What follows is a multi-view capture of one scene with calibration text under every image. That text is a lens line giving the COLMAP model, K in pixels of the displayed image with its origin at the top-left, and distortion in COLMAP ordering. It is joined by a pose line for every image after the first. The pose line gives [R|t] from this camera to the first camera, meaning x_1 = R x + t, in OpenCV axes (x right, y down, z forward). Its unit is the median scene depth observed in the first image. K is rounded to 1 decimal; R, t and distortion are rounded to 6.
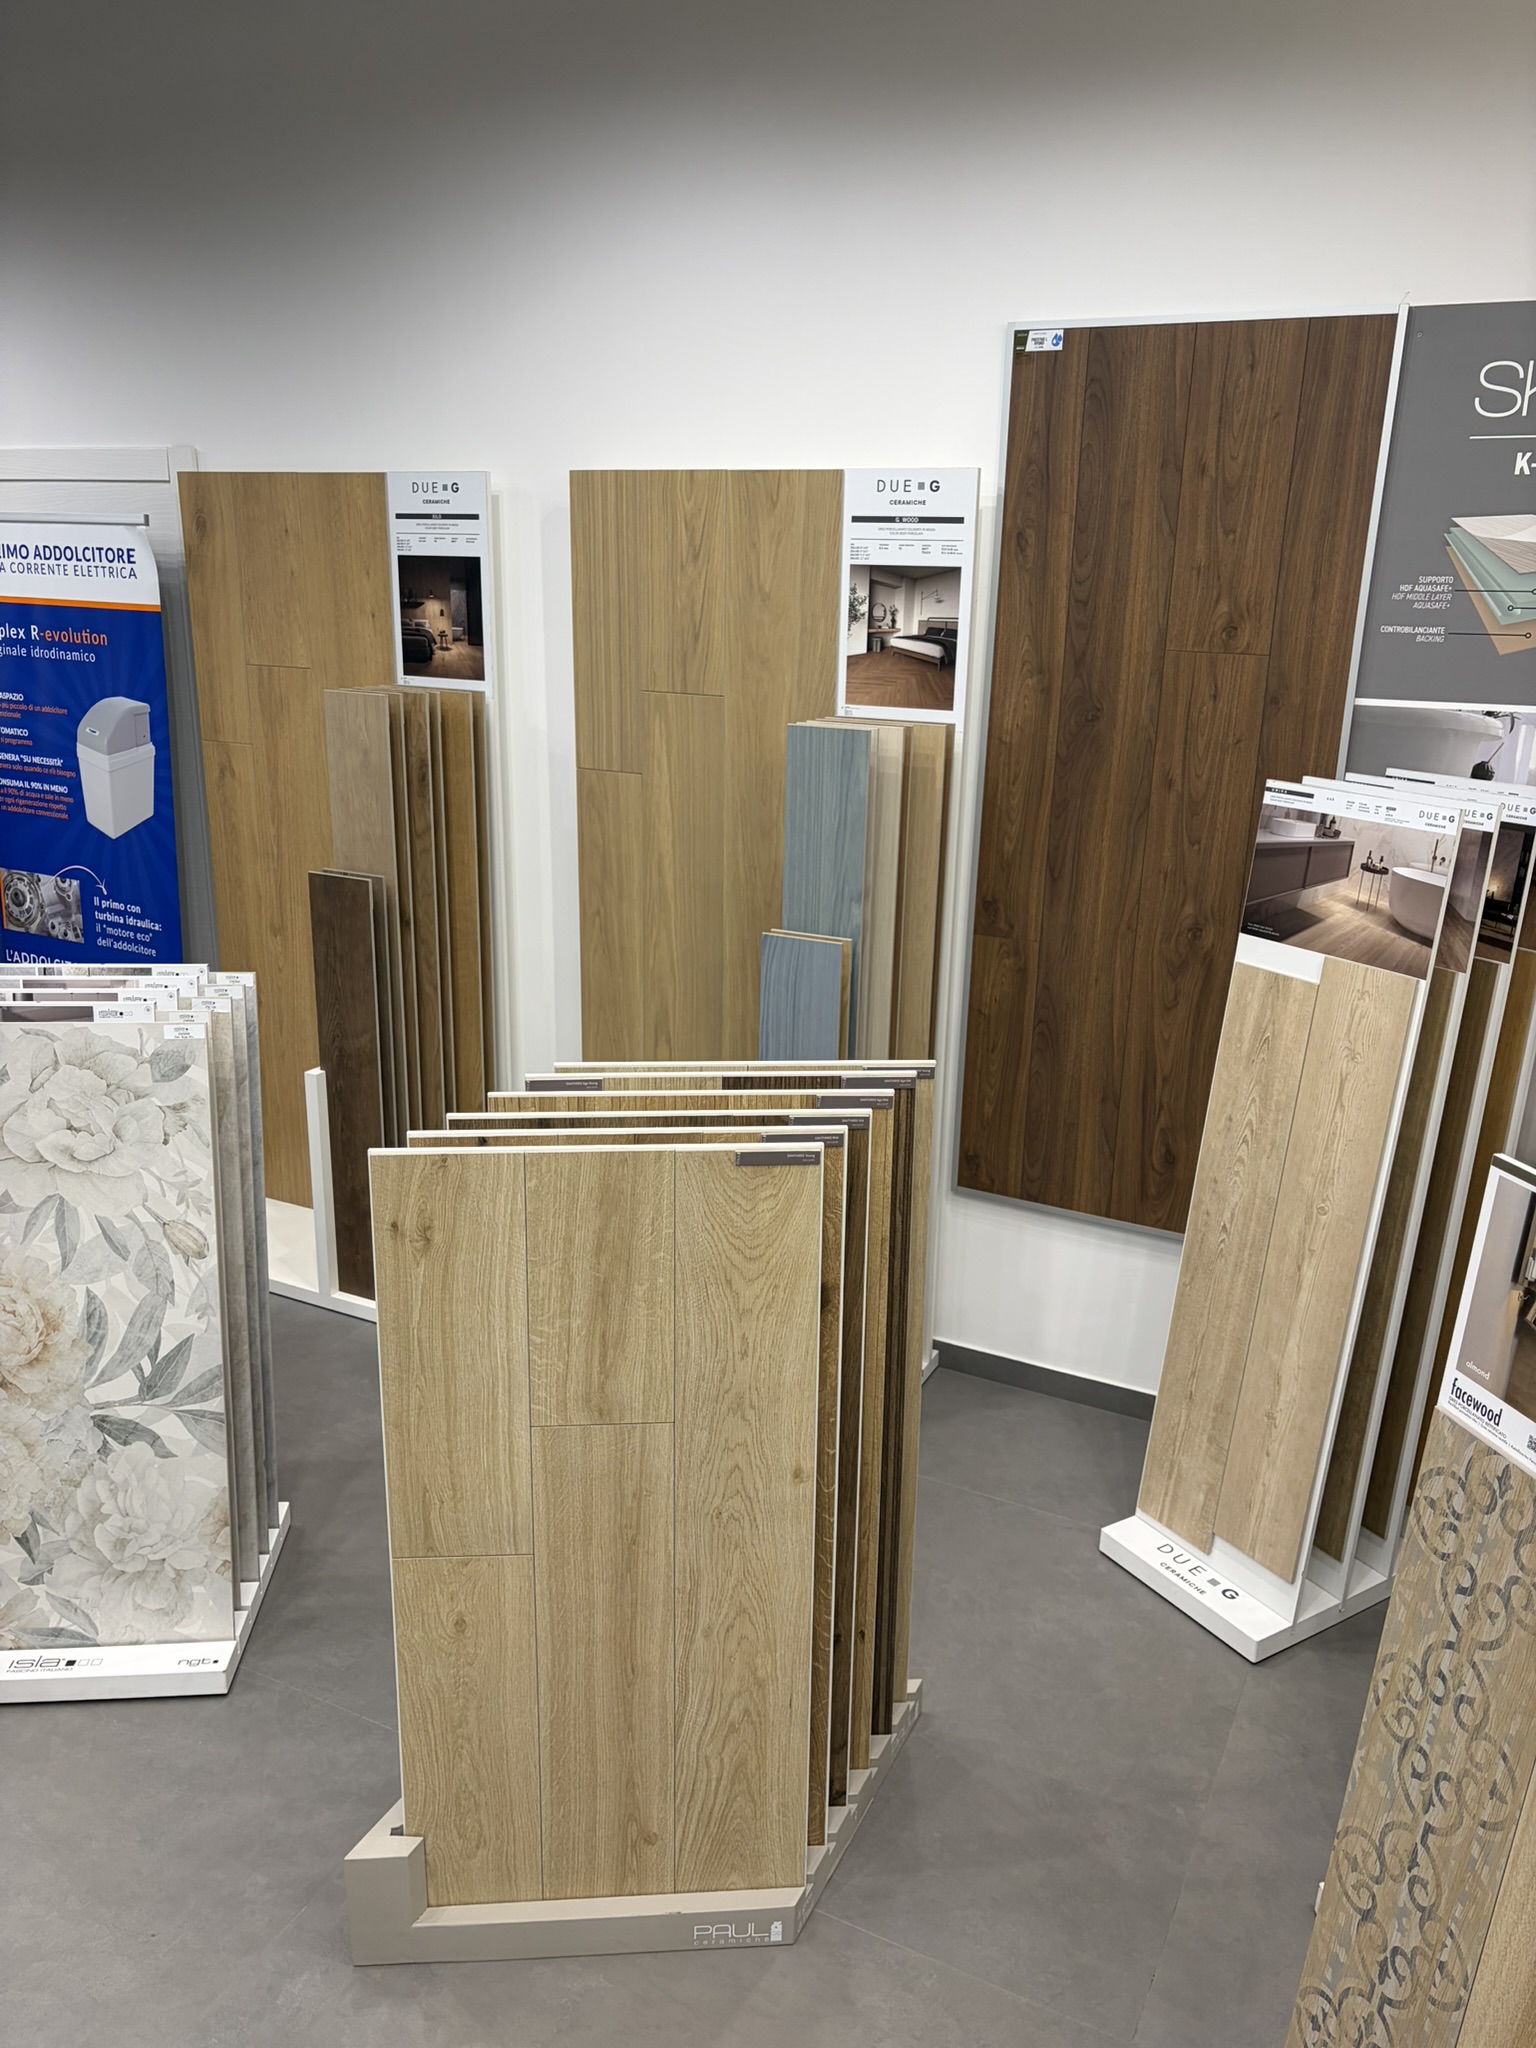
lens RADIAL K [[1555.1, 0, 756.0], [0, 1555.1, 1033.2], [0, 0, 1]] dist [0.039498, -0.041956]
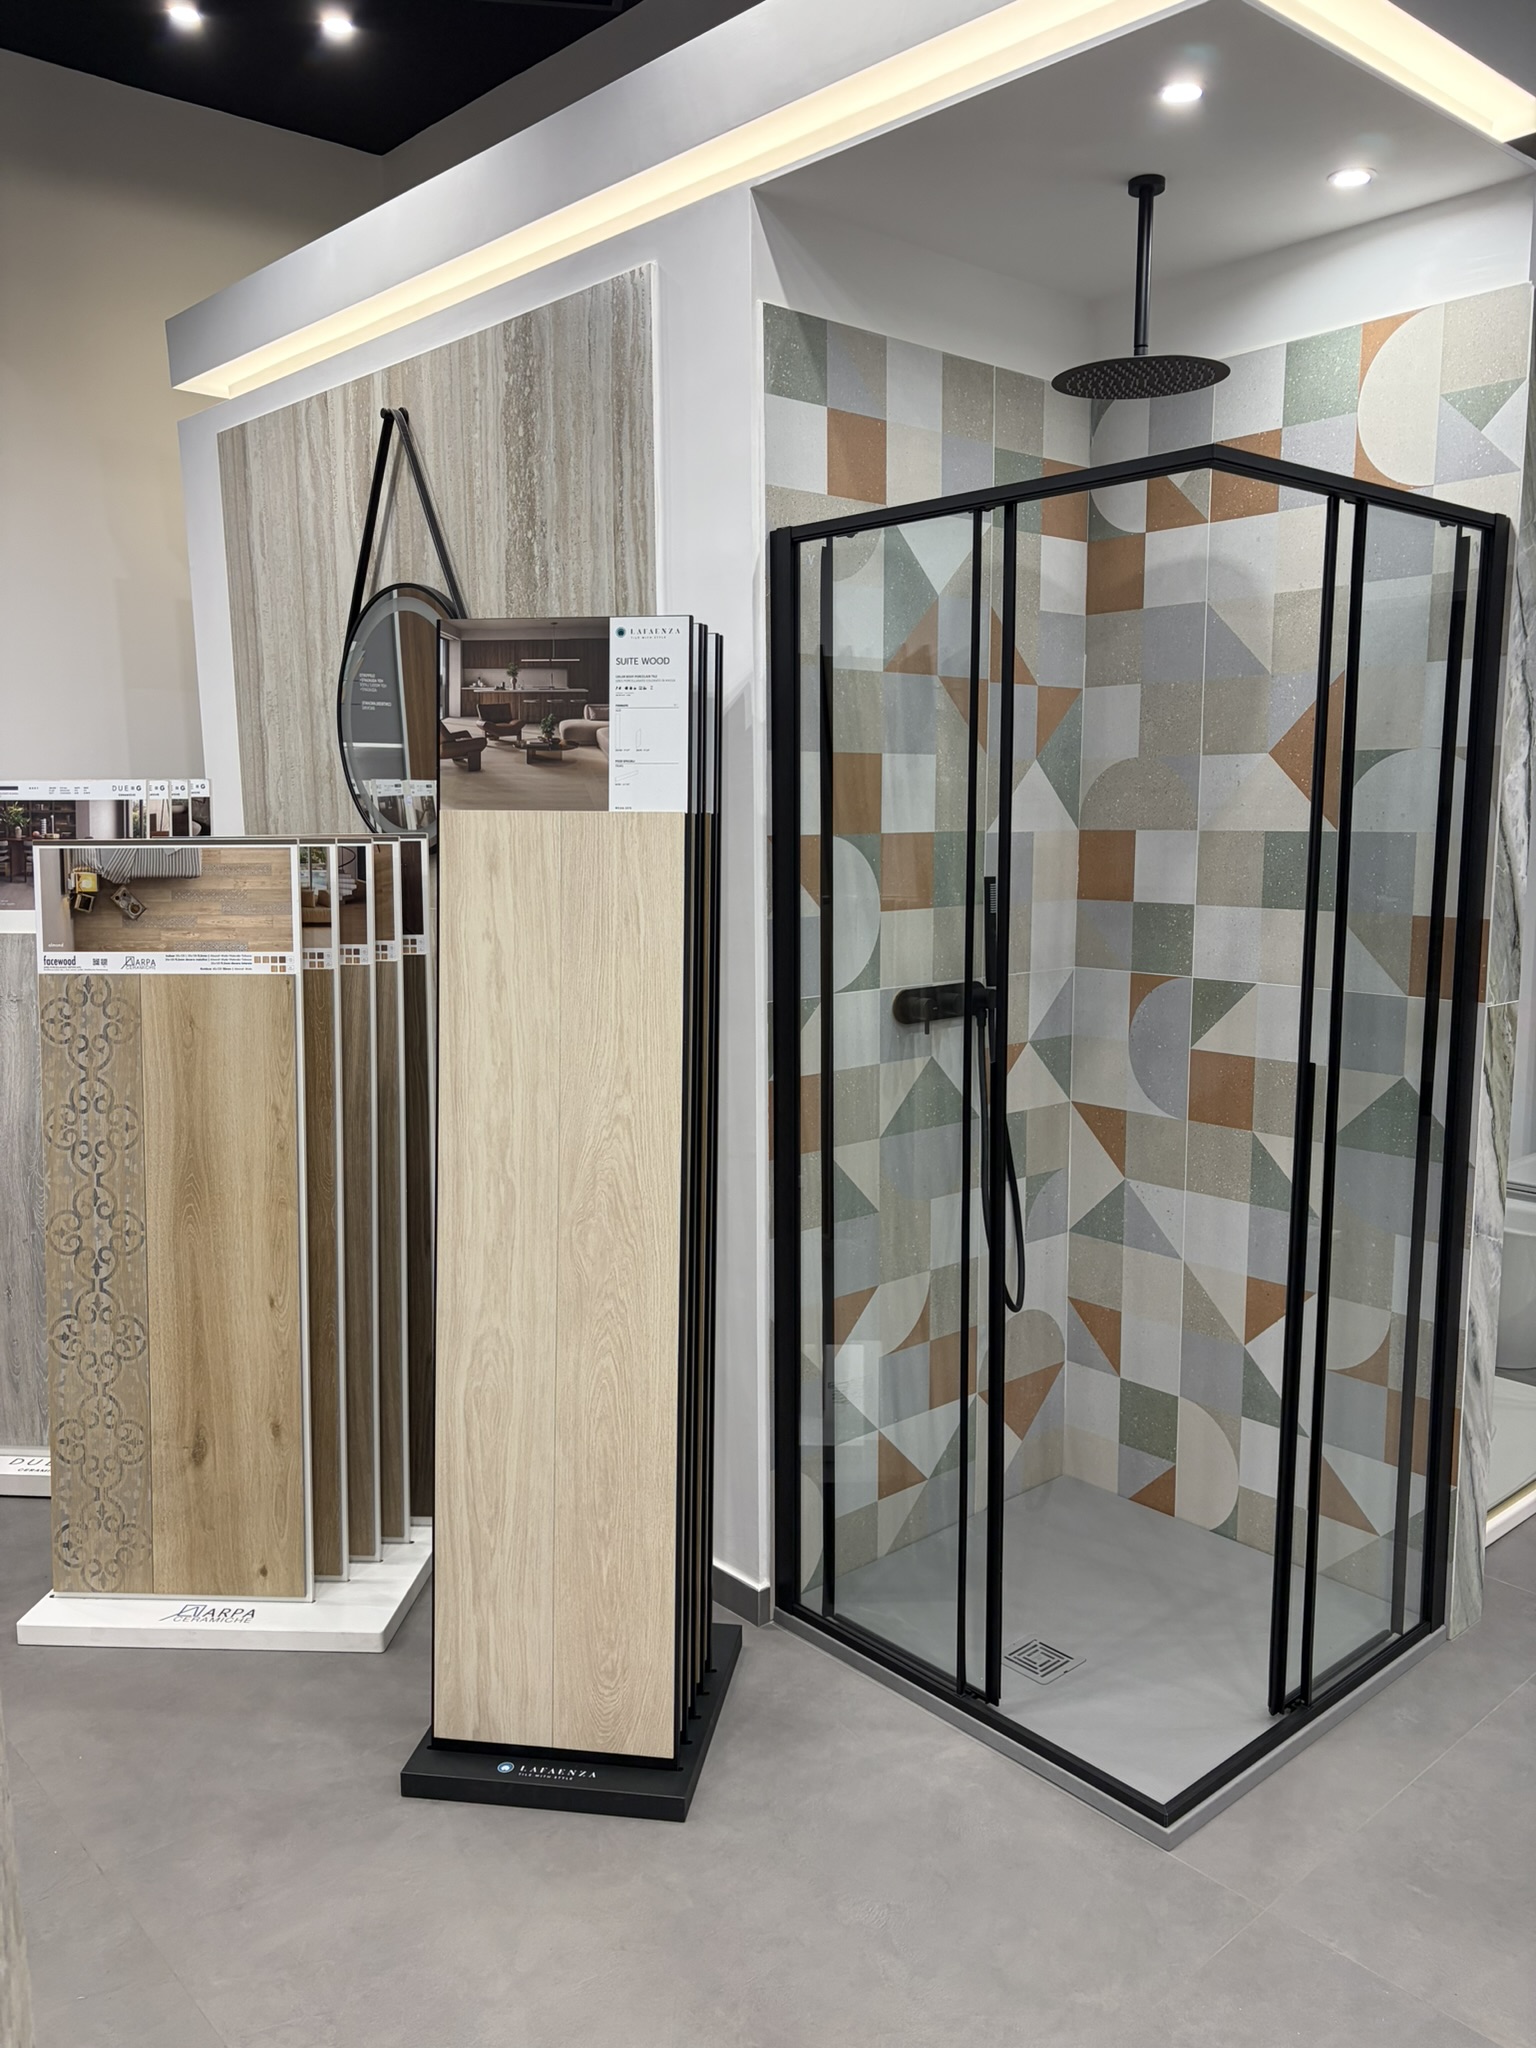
lens RADIAL K [[1555.1, 0, 765.3], [0, 1555.1, 1026.1], [0, 0, 1]] dist [0.039498, -0.041956]
pose [[0.351145, -0.153950, 0.923578, -0.470520], [0.280585, 0.958361, 0.053069, 0.195933], [-0.893291, 0.240508, 0.379719, -0.245534]]
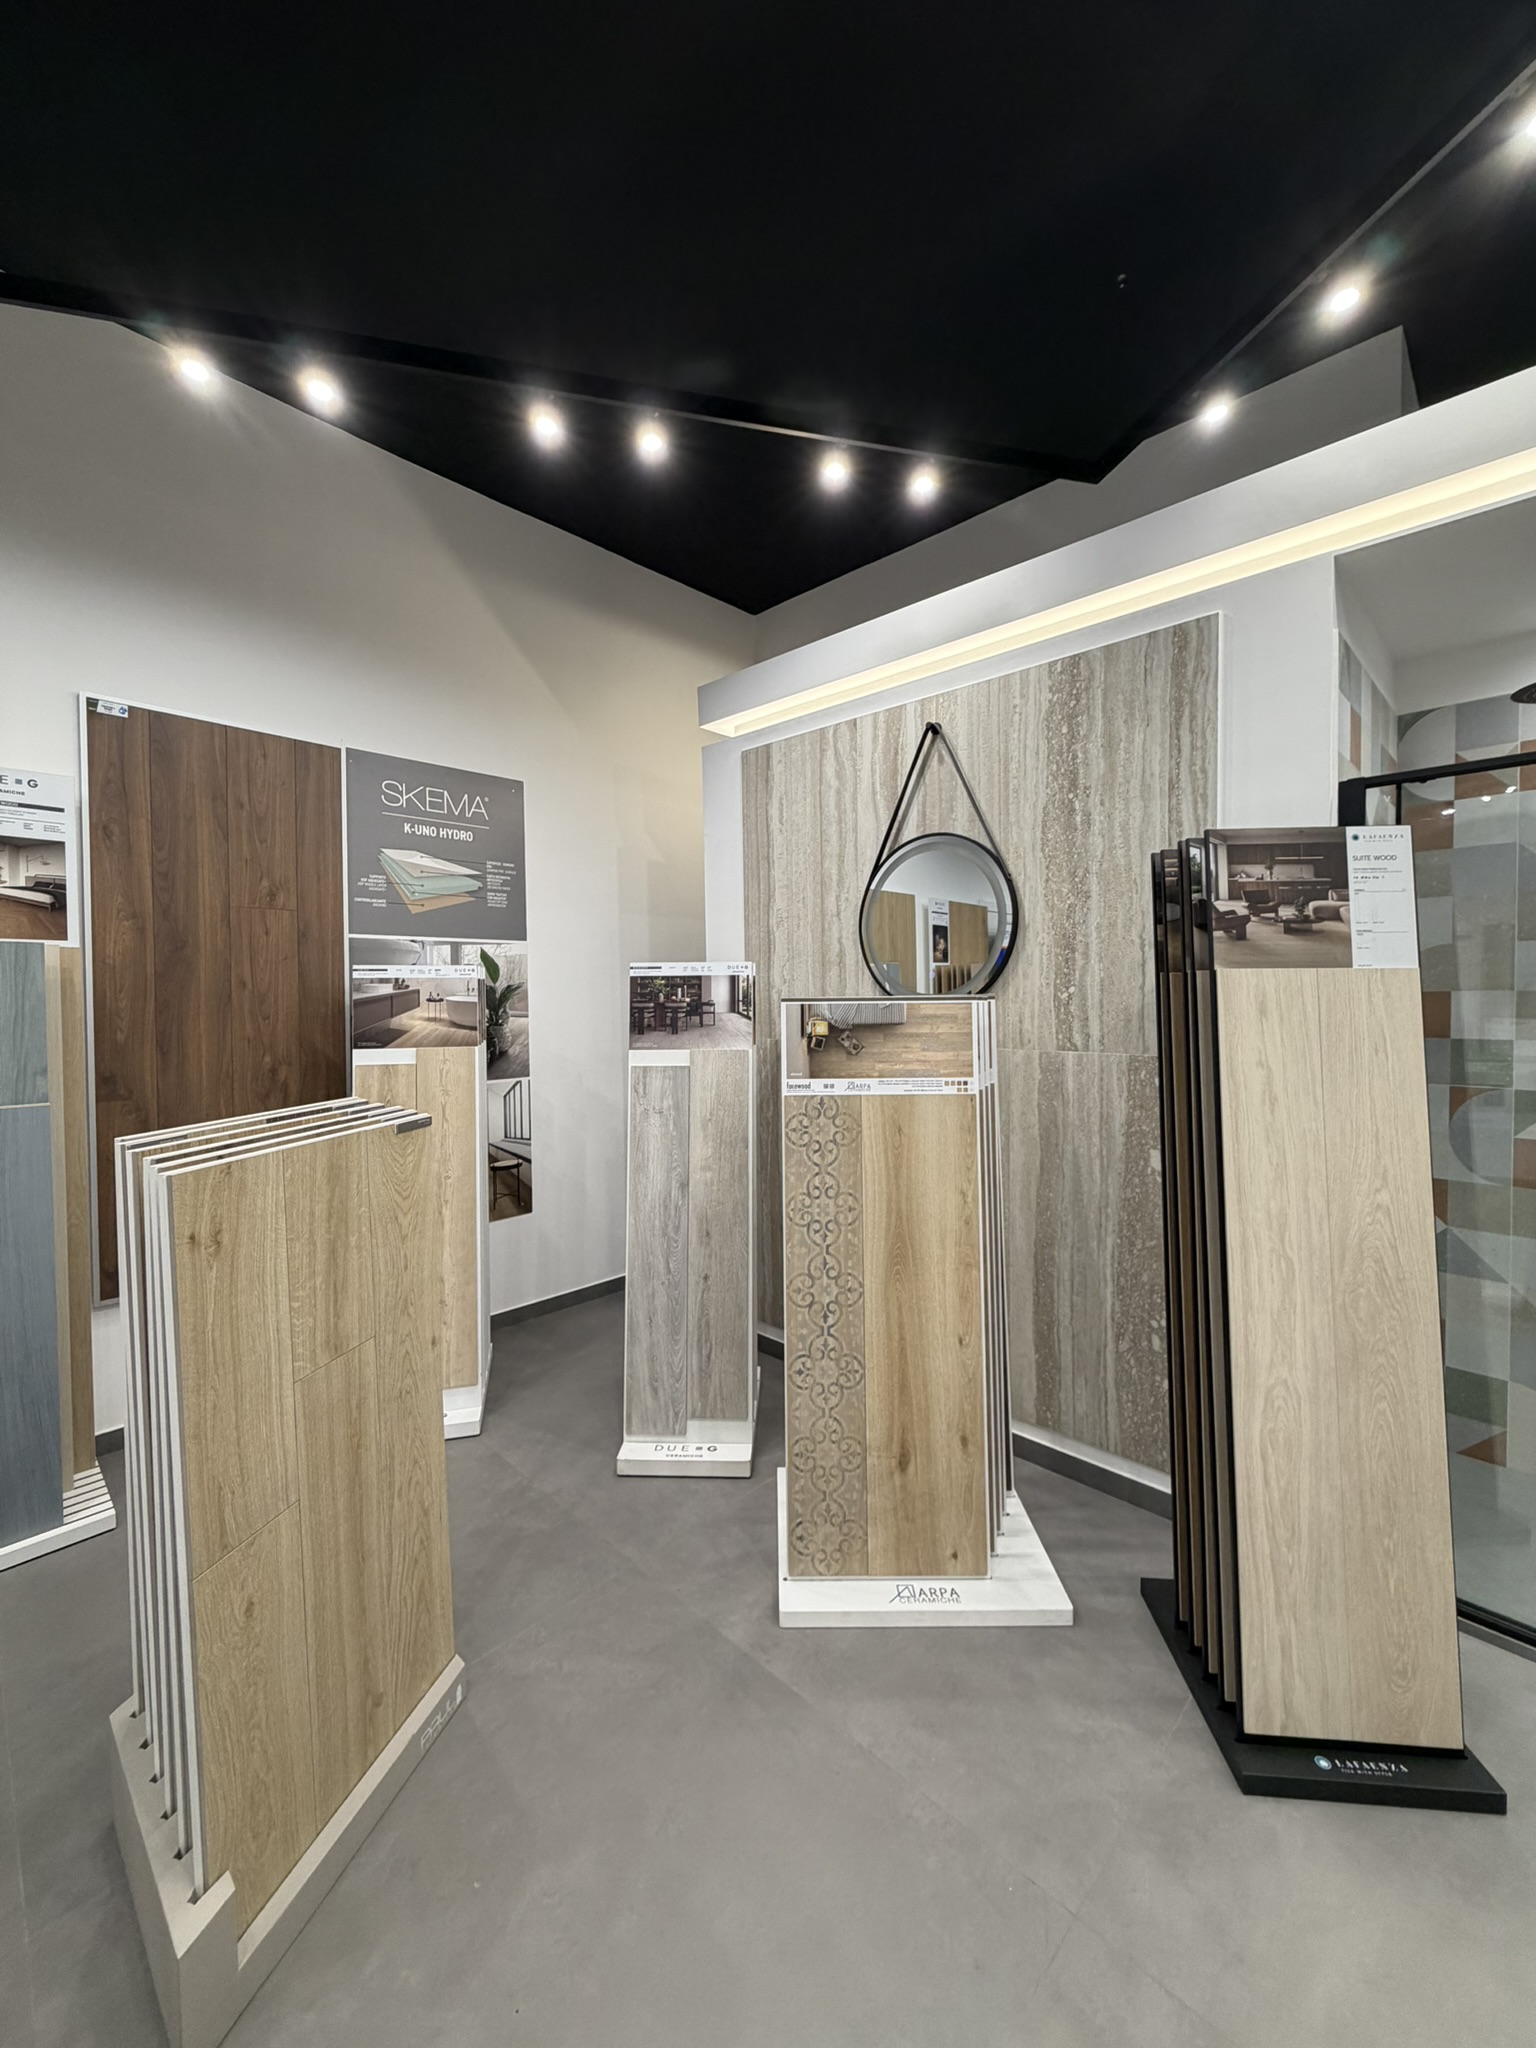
lens RADIAL K [[823.4, 0, 777.6], [0, 823.4, 1013.6], [0, 0, 1]] dist [-0.001815, 0.000526]
pose [[0.291608, -0.043690, 0.955540, -0.399943], [0.287421, 0.956795, -0.043967, 0.069422], [-0.912334, 0.287463, 0.291567, 0.236939]]
